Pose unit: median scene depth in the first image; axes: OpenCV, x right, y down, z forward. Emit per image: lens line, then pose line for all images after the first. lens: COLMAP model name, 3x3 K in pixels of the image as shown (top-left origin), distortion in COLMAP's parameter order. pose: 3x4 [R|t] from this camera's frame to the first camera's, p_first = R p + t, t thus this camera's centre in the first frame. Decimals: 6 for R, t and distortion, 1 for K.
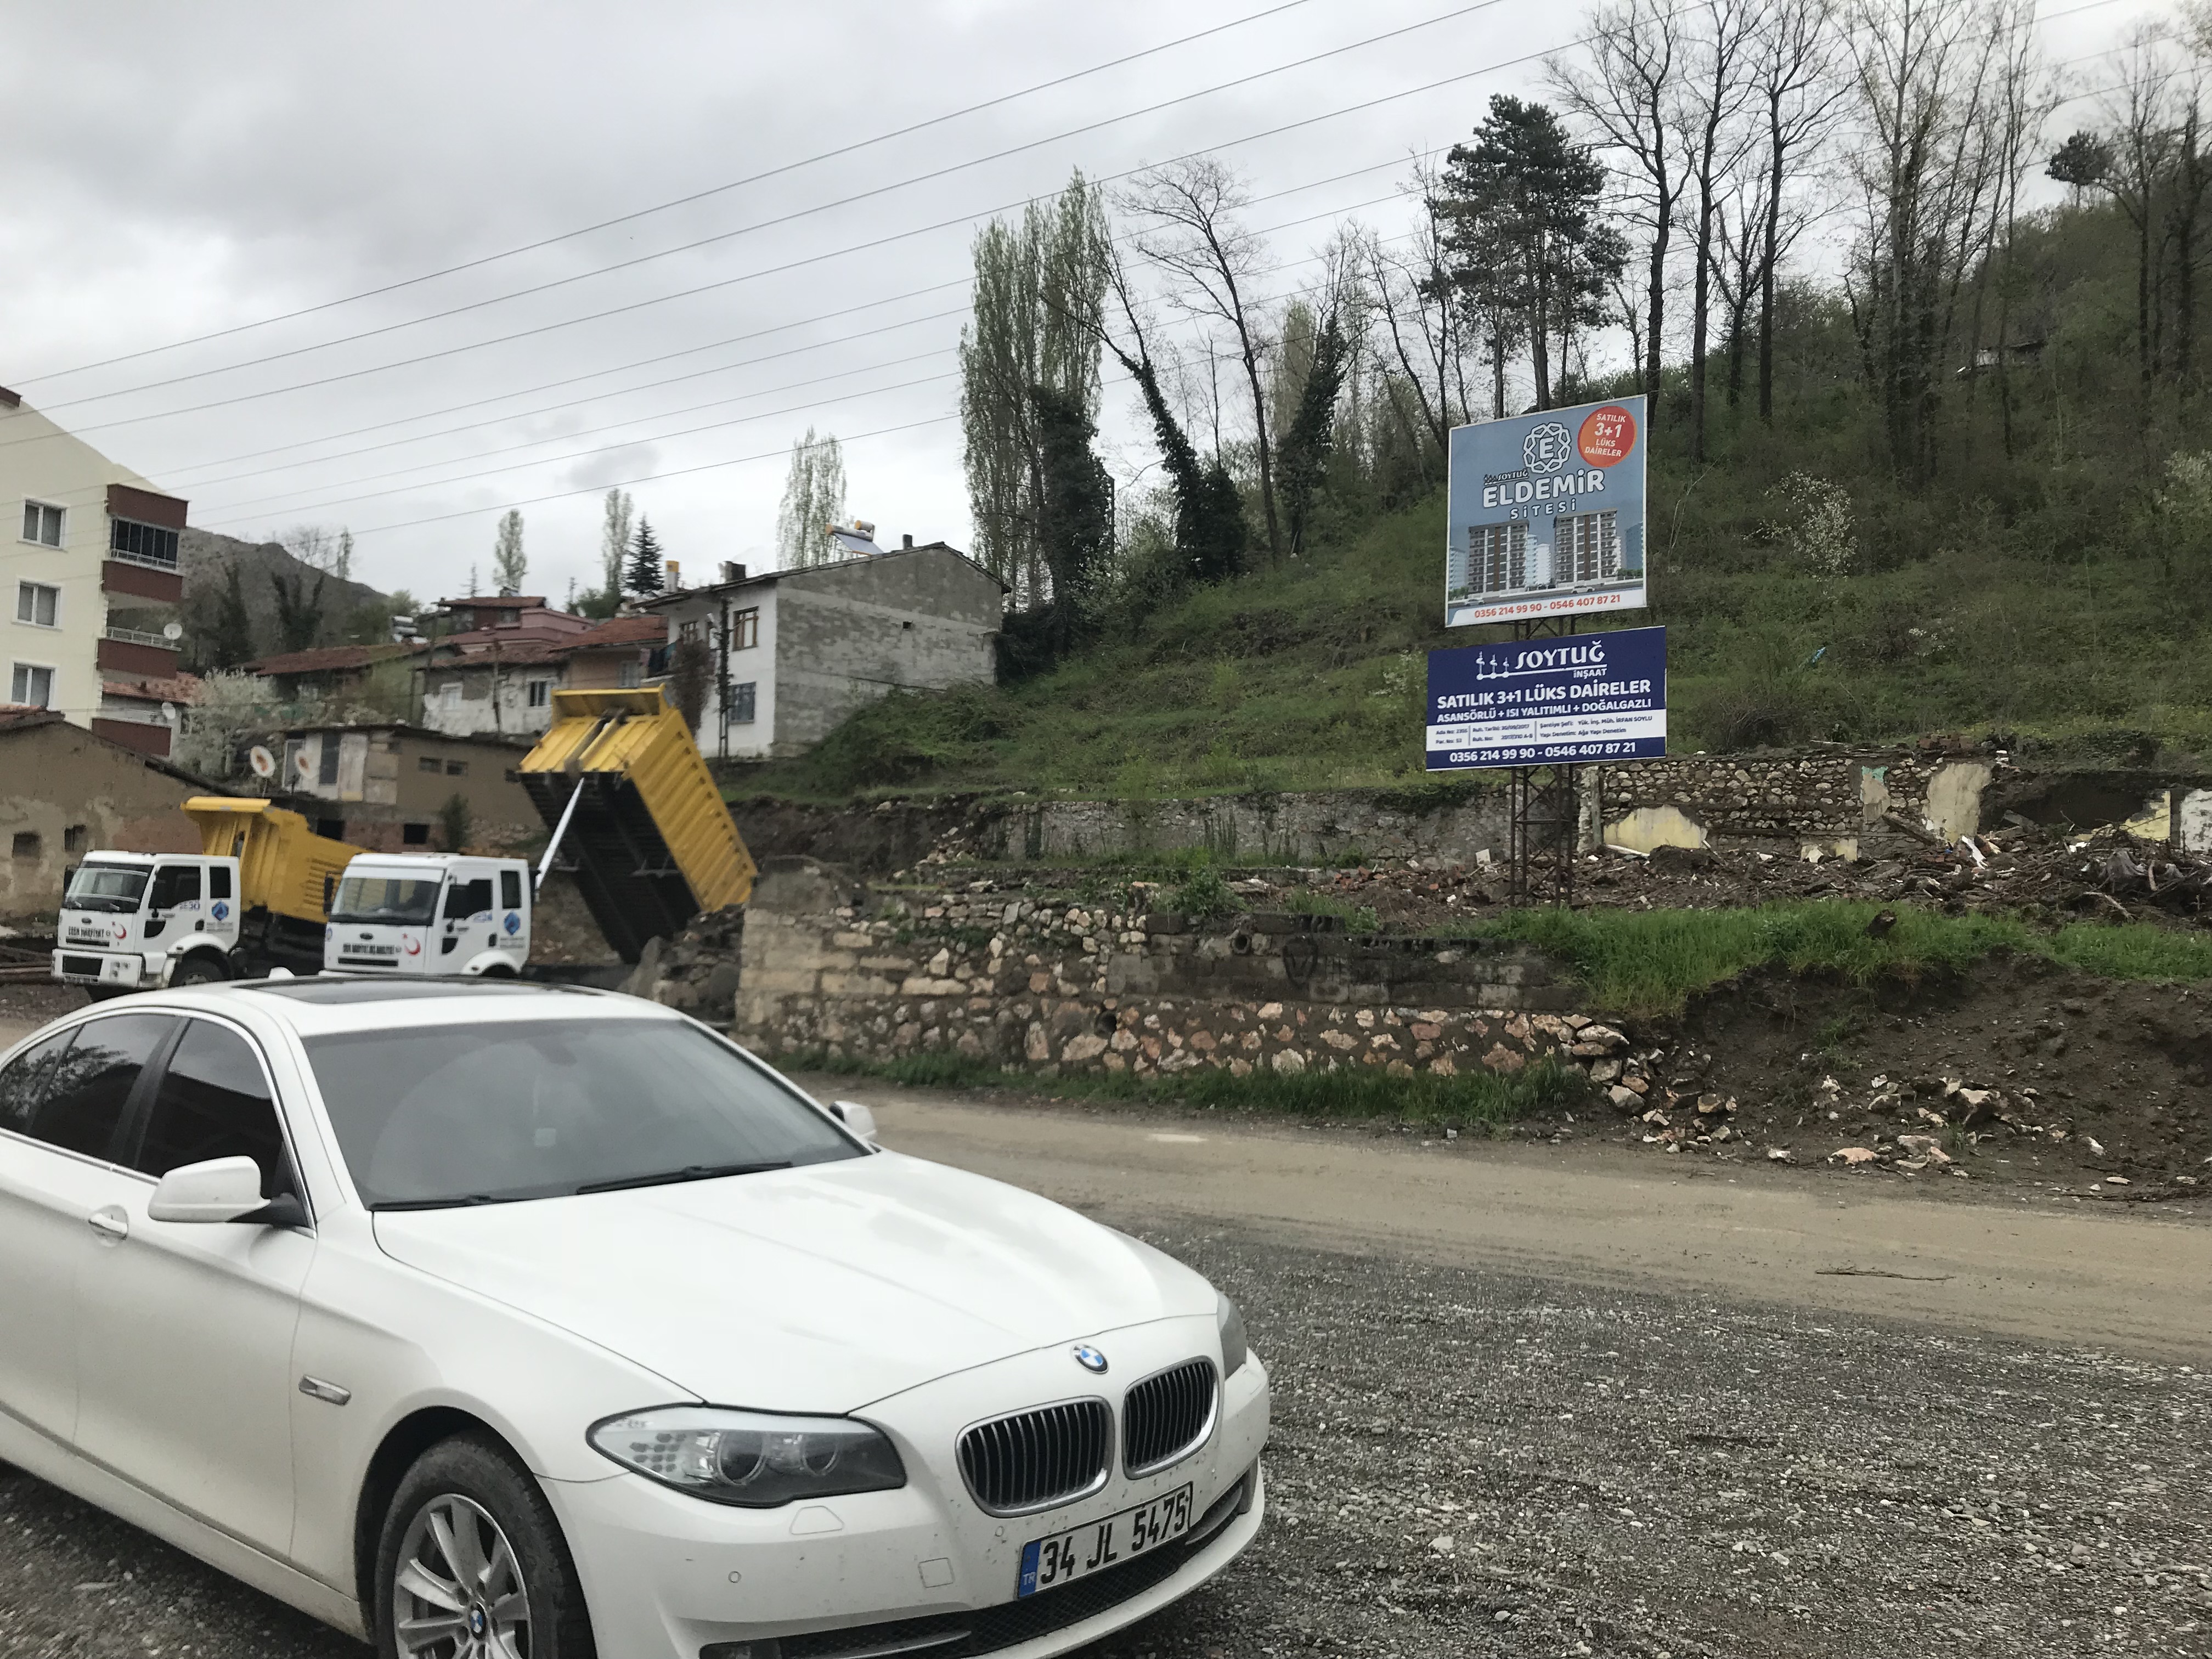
lens RADIAL K [[1825.1, 0, 1106.0], [0, 1825.1, 829.5], [0, 0, 1]] dist [0.057973, -0.081343]
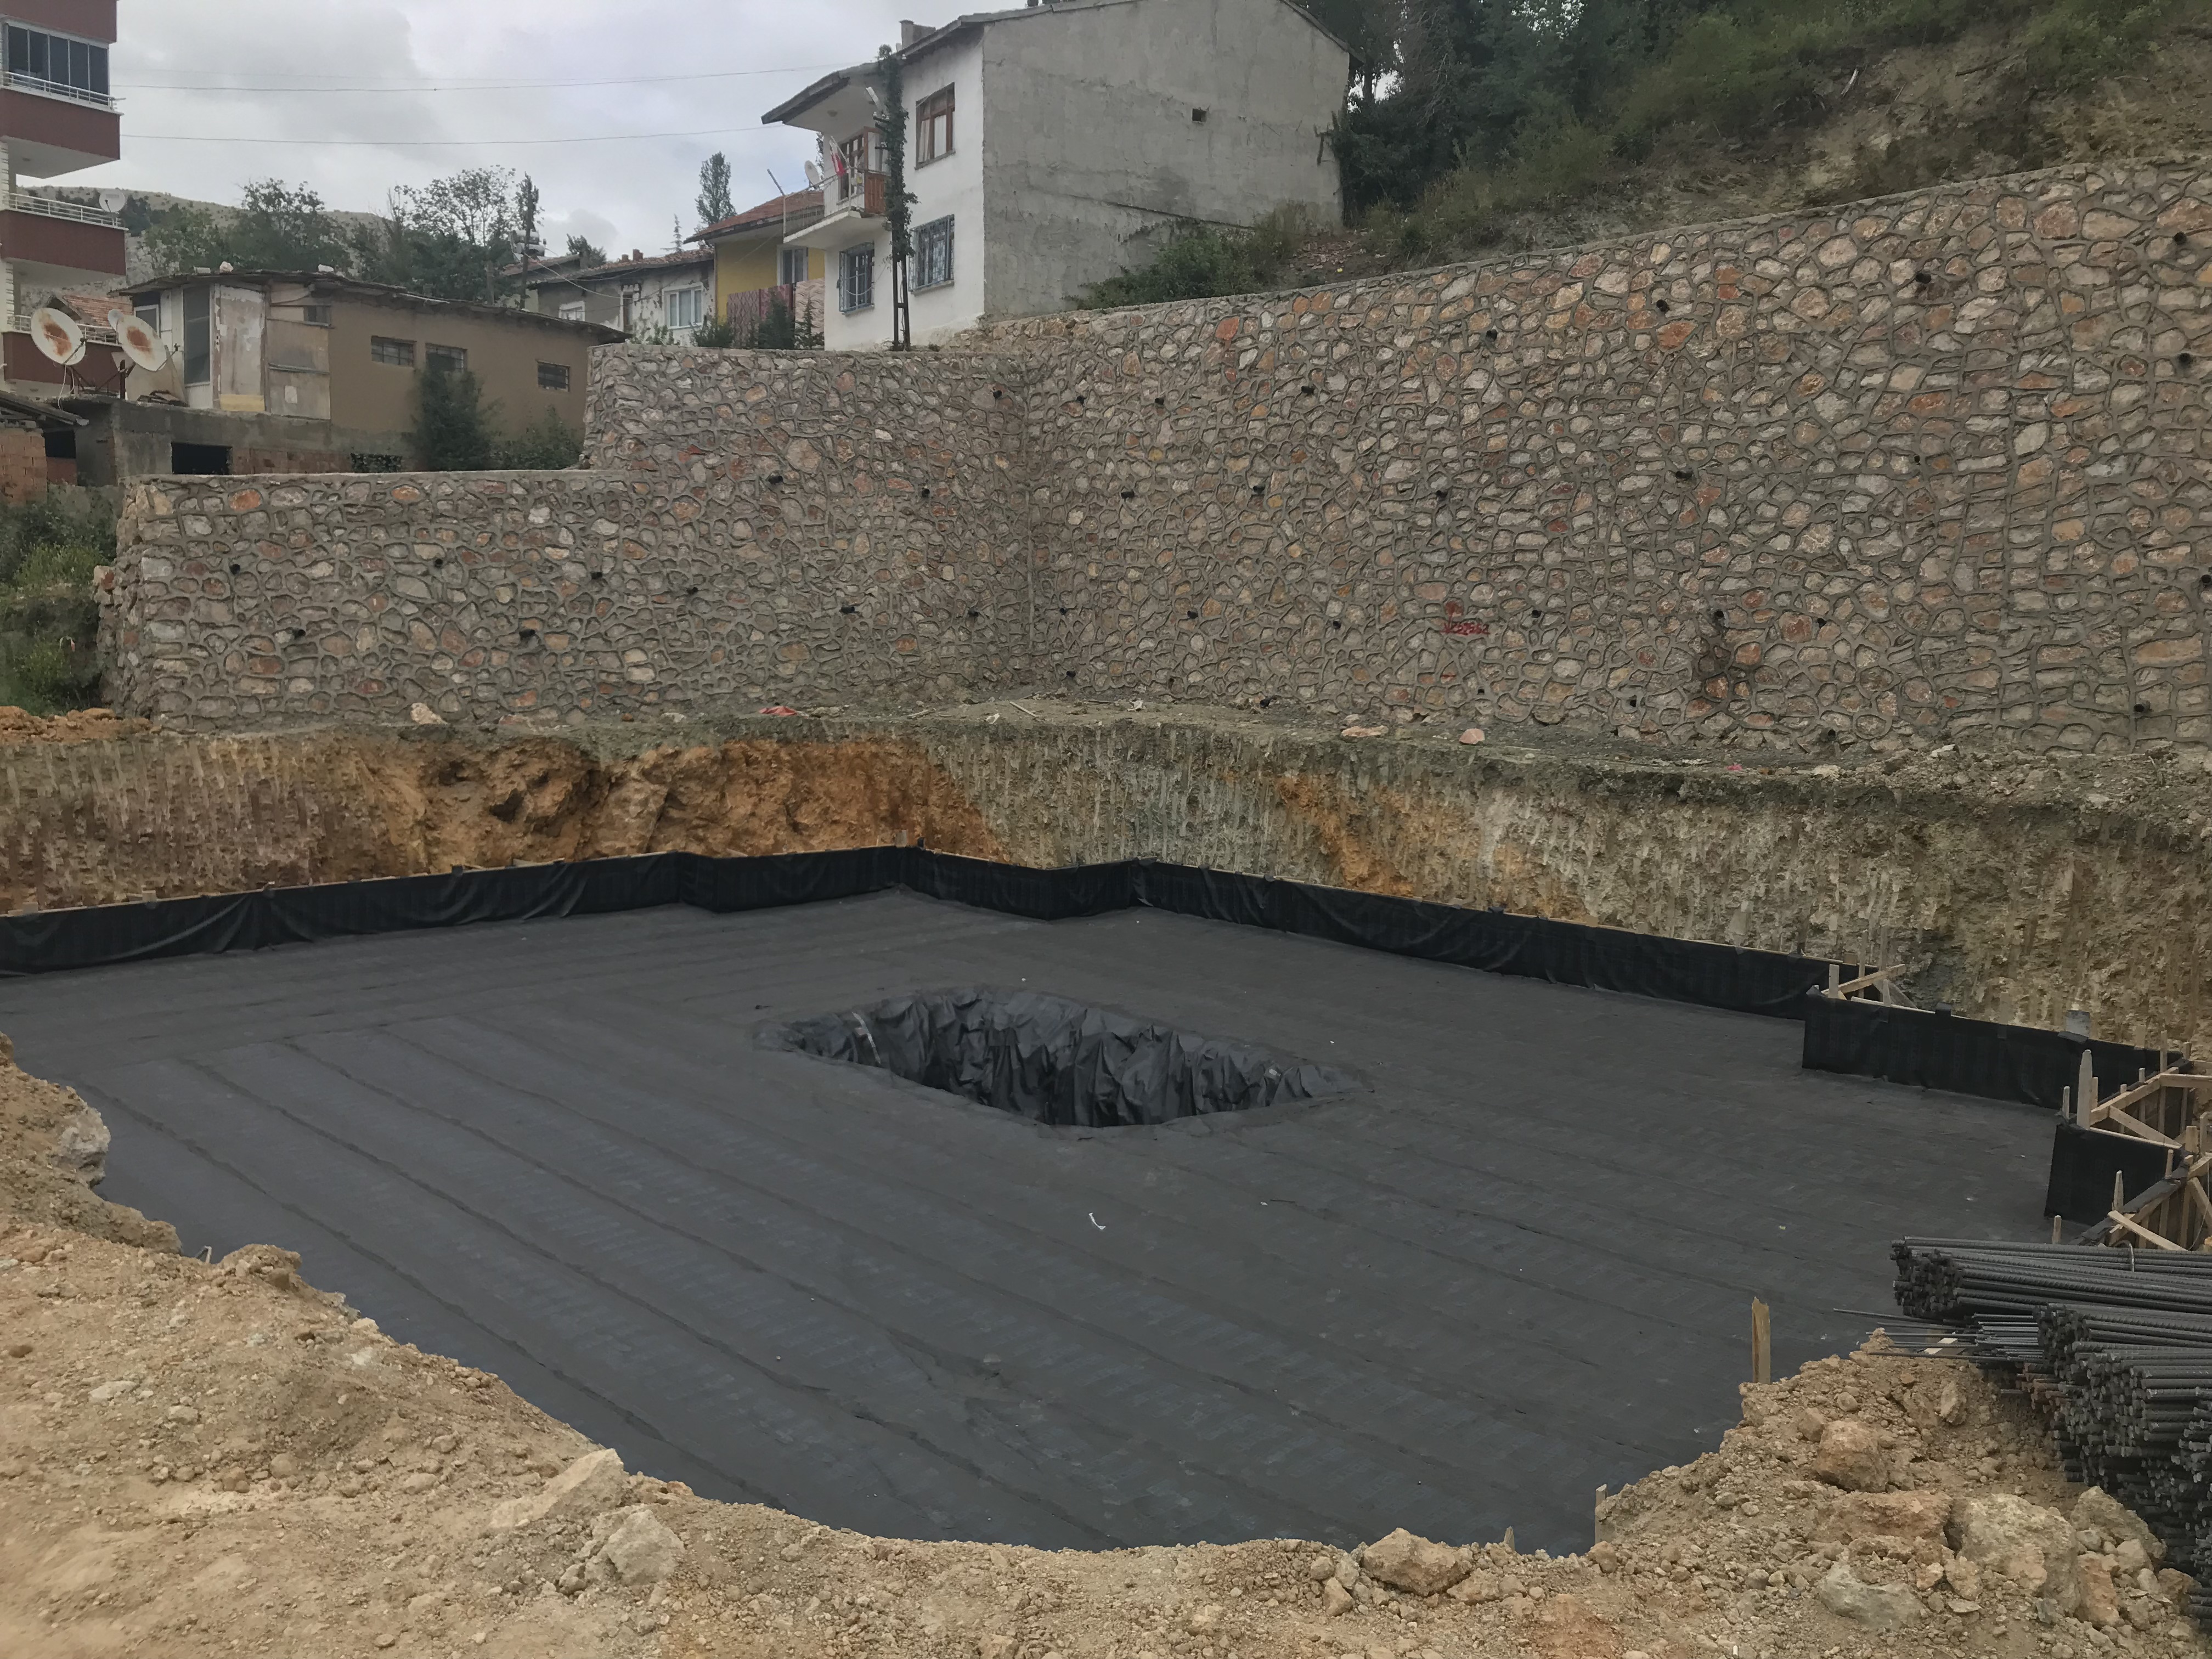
lens RADIAL K [[1855.6, 0, 1101.5], [0, 1855.6, 820.7], [0, 0, 1]] dist [0.001699, 0.021041]
pose [[0.989993, -0.003096, -0.141085, -0.055911], [0.025070, 0.987715, 0.154241, 0.021795], [0.138874, -0.156235, 0.977908, 0.369444]]
